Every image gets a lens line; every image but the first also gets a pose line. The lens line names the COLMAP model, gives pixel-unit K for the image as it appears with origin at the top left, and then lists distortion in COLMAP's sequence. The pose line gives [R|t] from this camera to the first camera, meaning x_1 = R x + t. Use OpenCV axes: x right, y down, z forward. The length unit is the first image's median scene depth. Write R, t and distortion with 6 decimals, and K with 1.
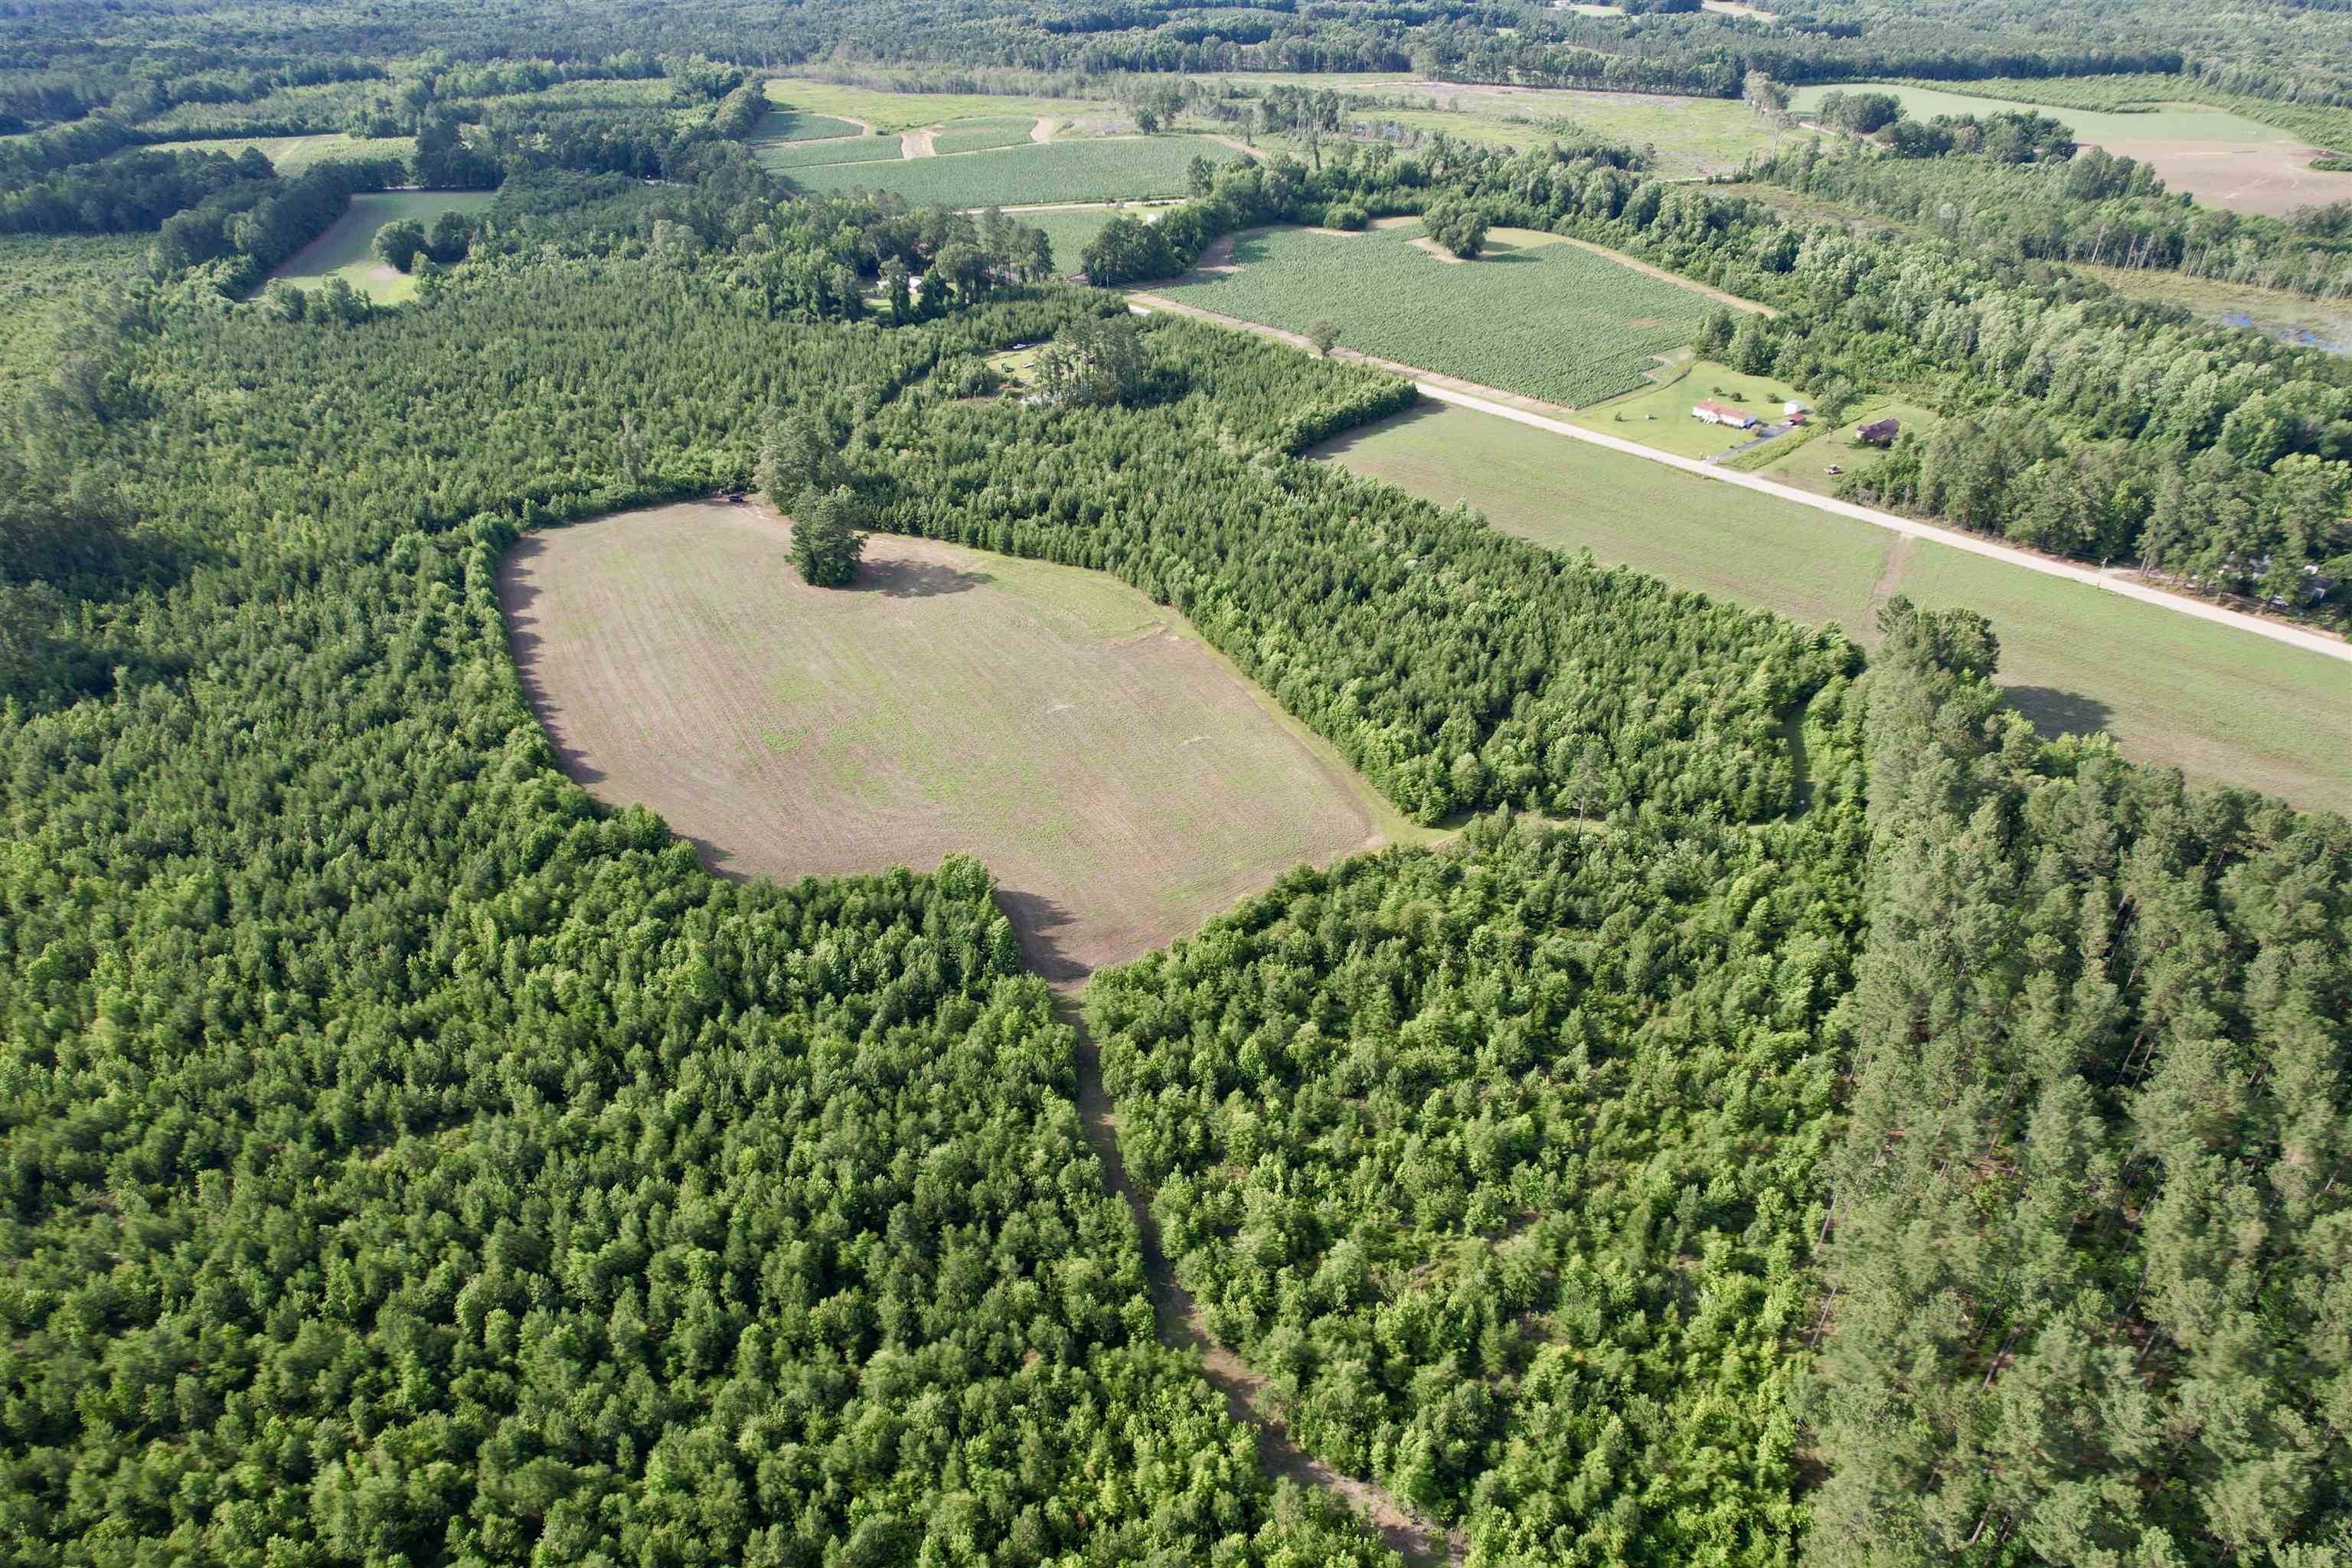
lens RADIAL K [[1511.2, 0, 1176.5], [0, 1511.2, 792.3], [0, 0, 1]] dist [-0.075016, 0.065047]
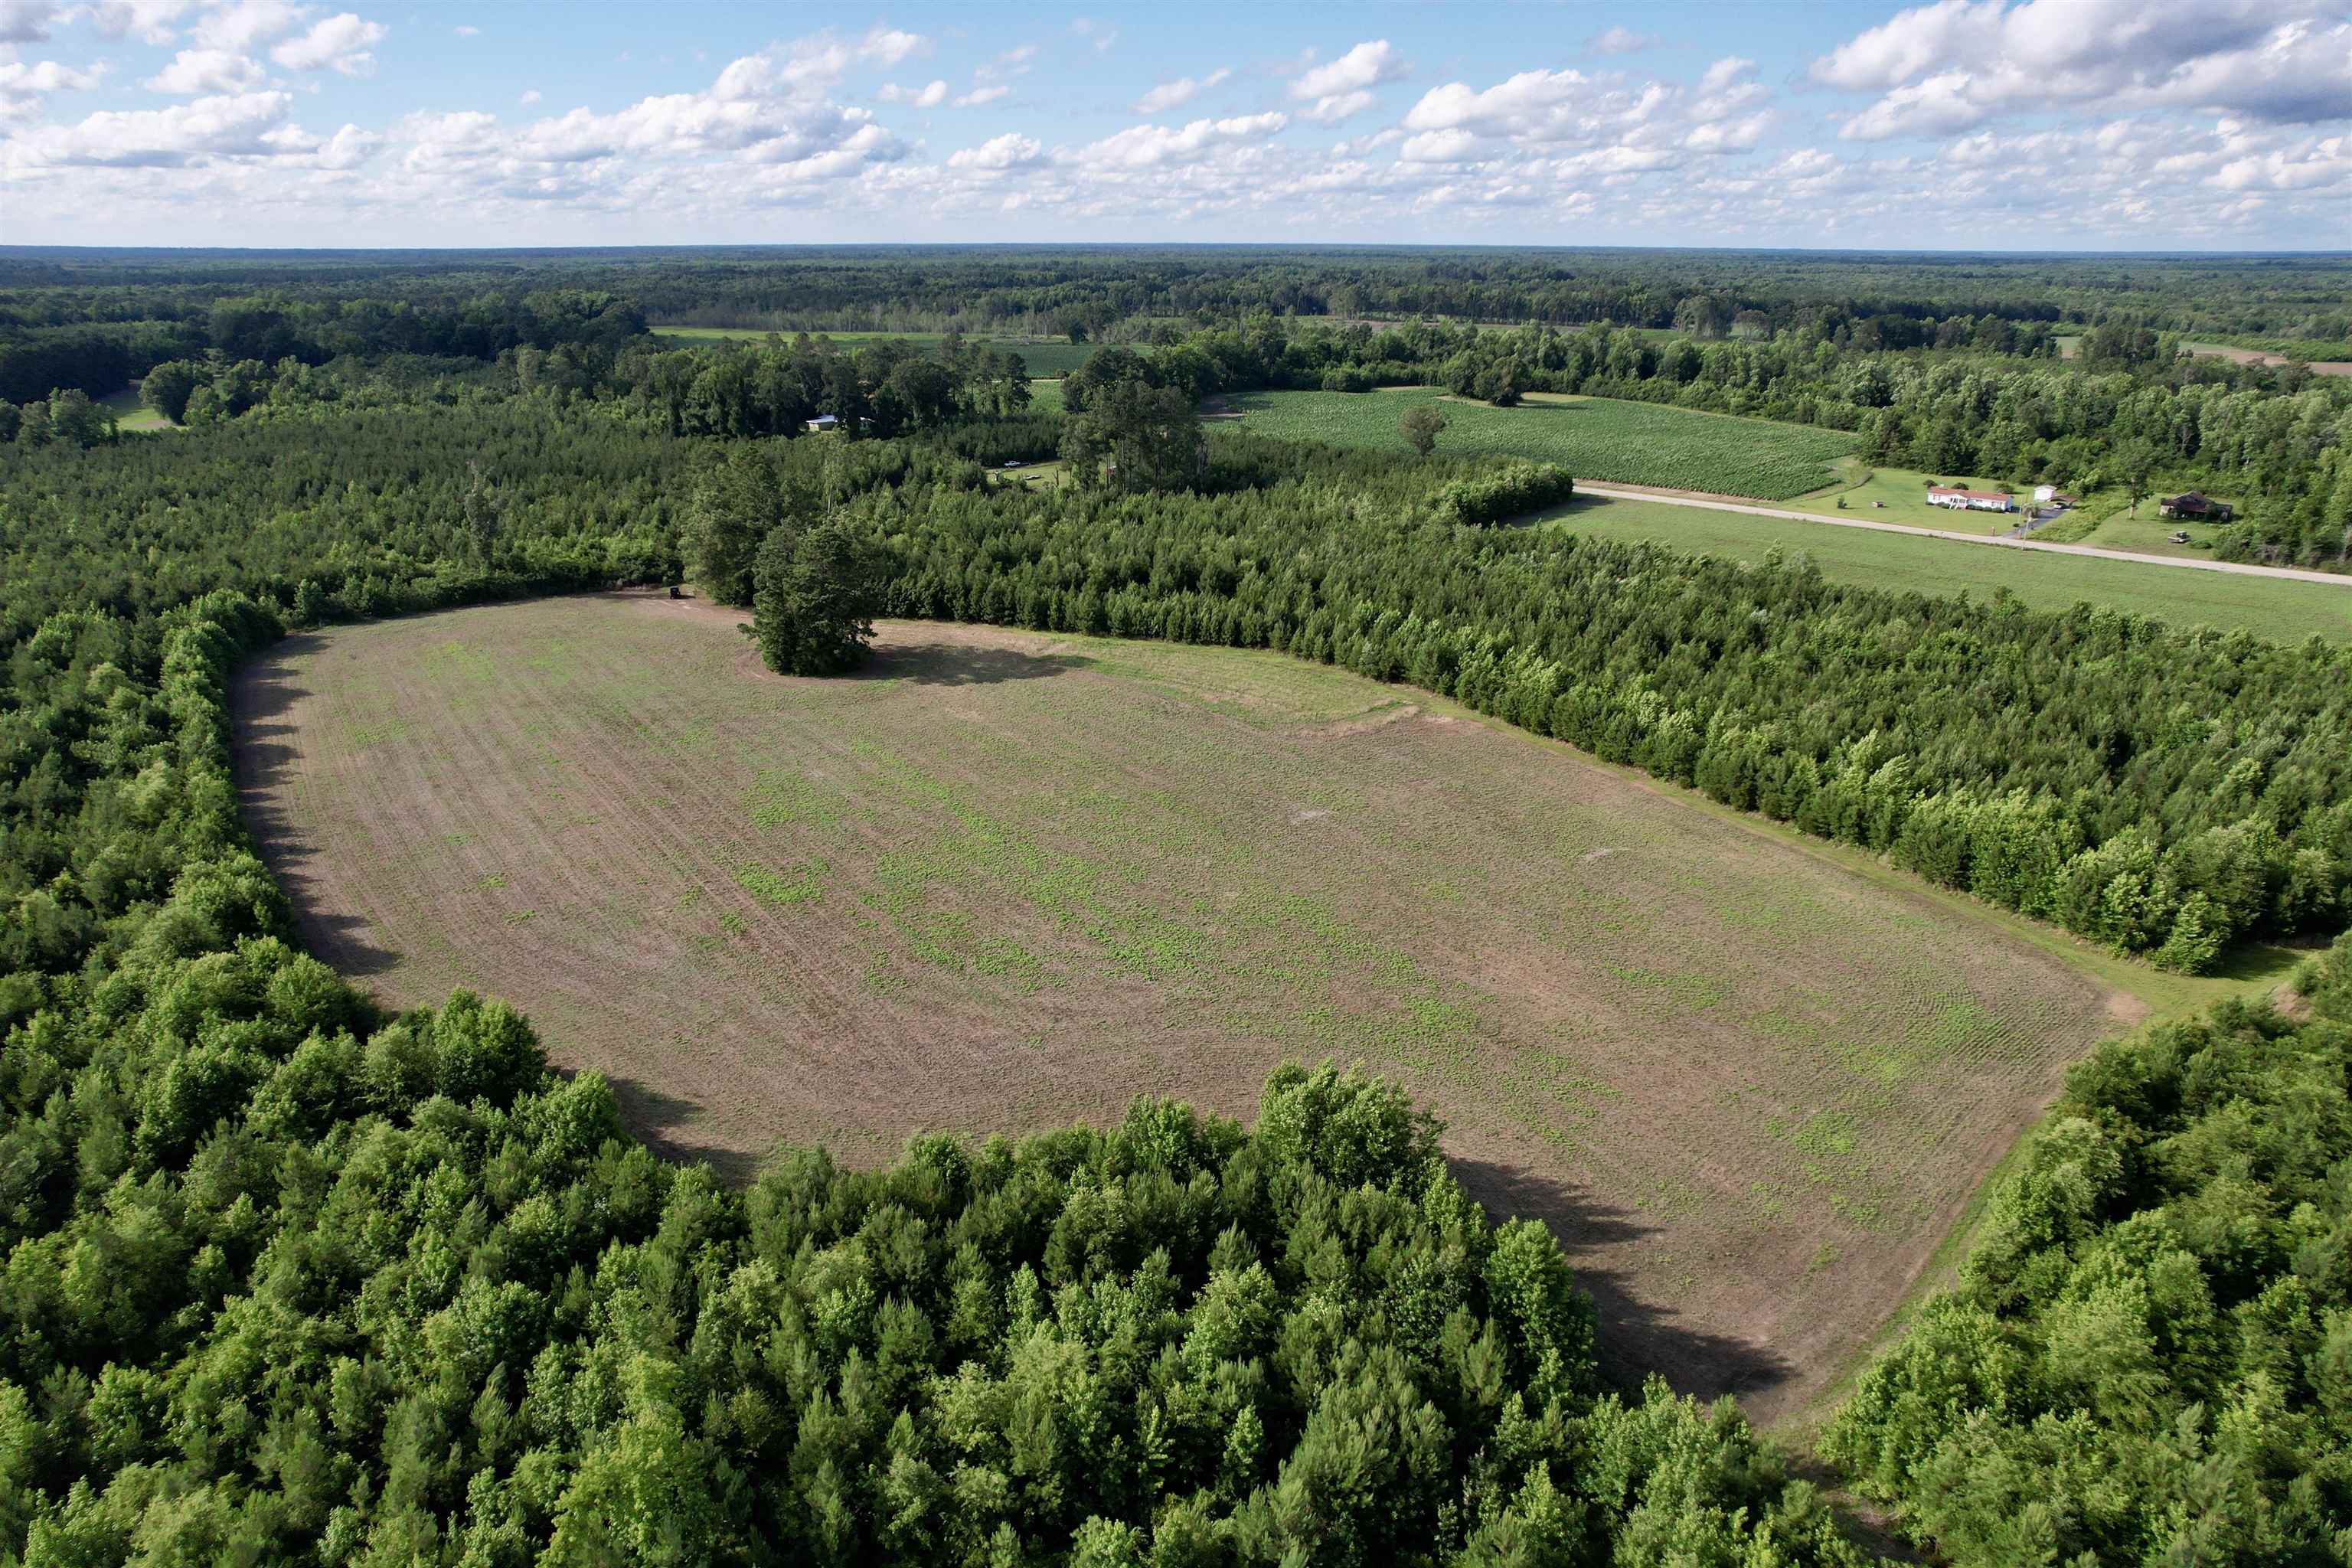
lens RADIAL K [[1511.2, 0, 1178.7], [0, 1511.2, 792.6], [0, 0, 1]] dist [-0.075016, 0.065047]
pose [[0.994734, -0.030044, 0.097986, -0.155701], [0.049117, 0.978870, -0.198498, 0.034009], [-0.089952, 0.202265, 0.975191, 0.437244]]
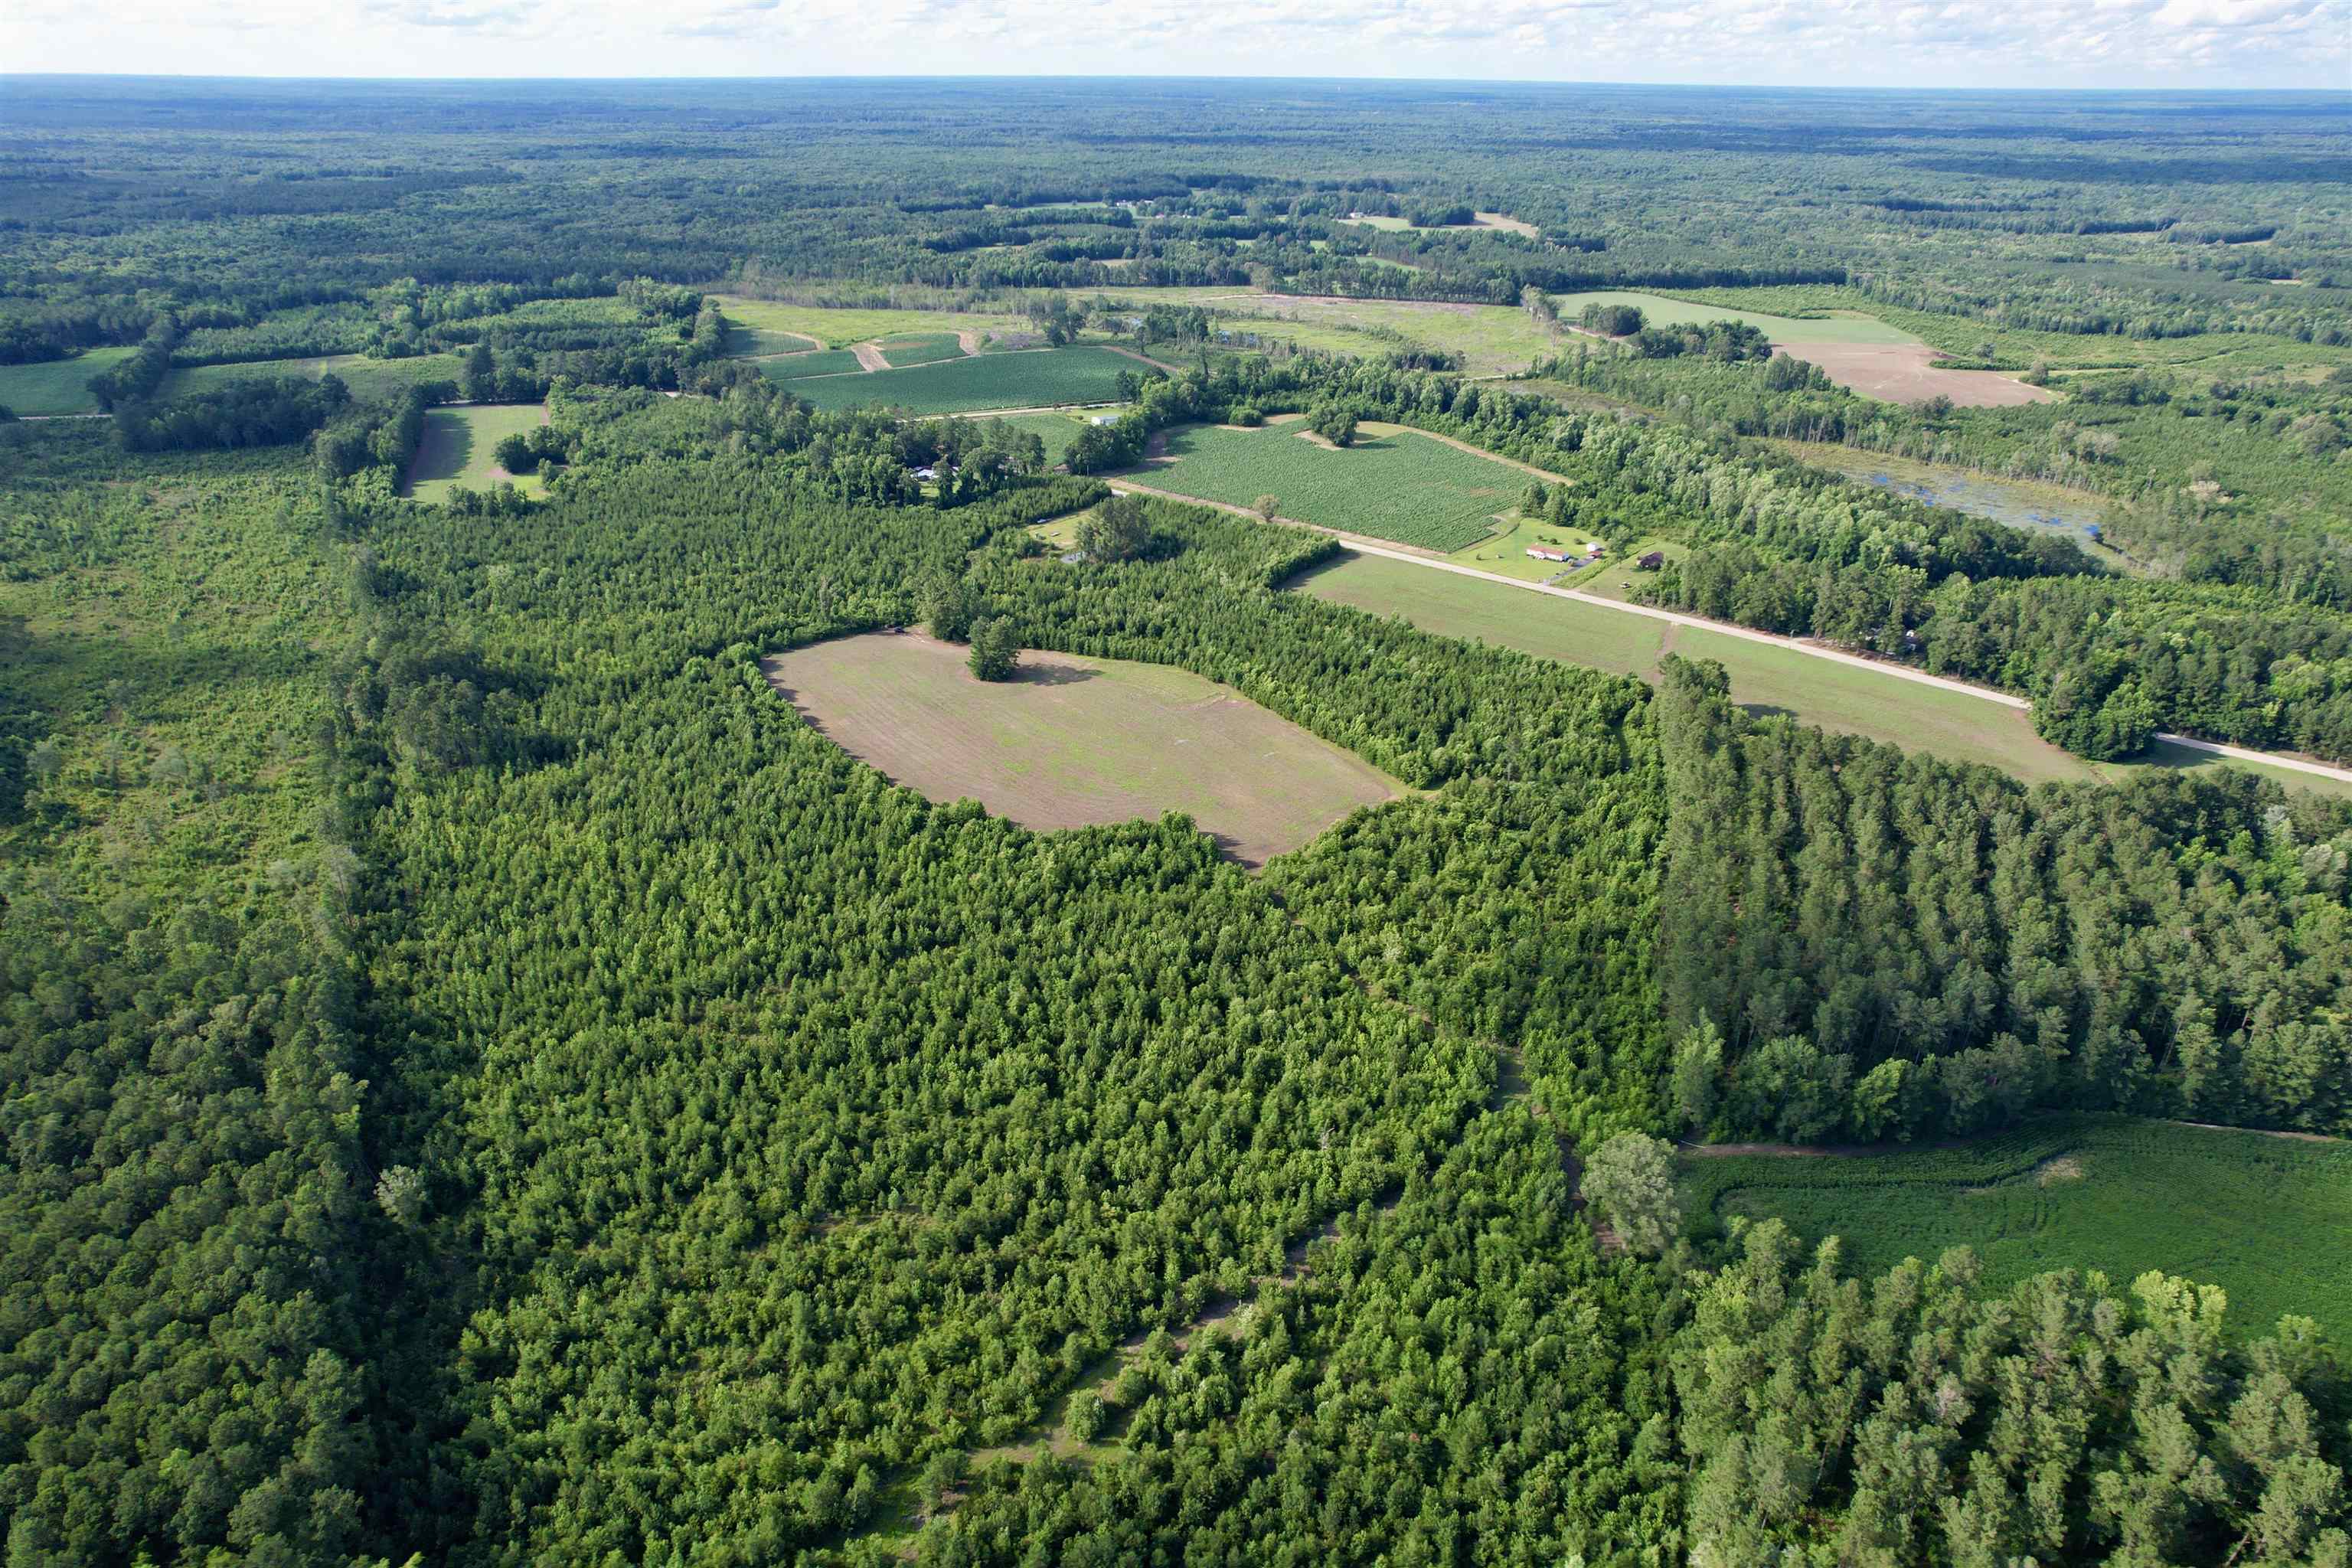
lens RADIAL K [[1511.2, 0, 1179.2], [0, 1511.2, 783.0], [0, 0, 1]] dist [-0.075016, 0.065047]
pose [[0.991208, -0.048486, 0.123112, -0.251177], [0.061559, 0.992597, -0.104702, 0.140396], [-0.117124, 0.111360, 0.986854, -0.527855]]
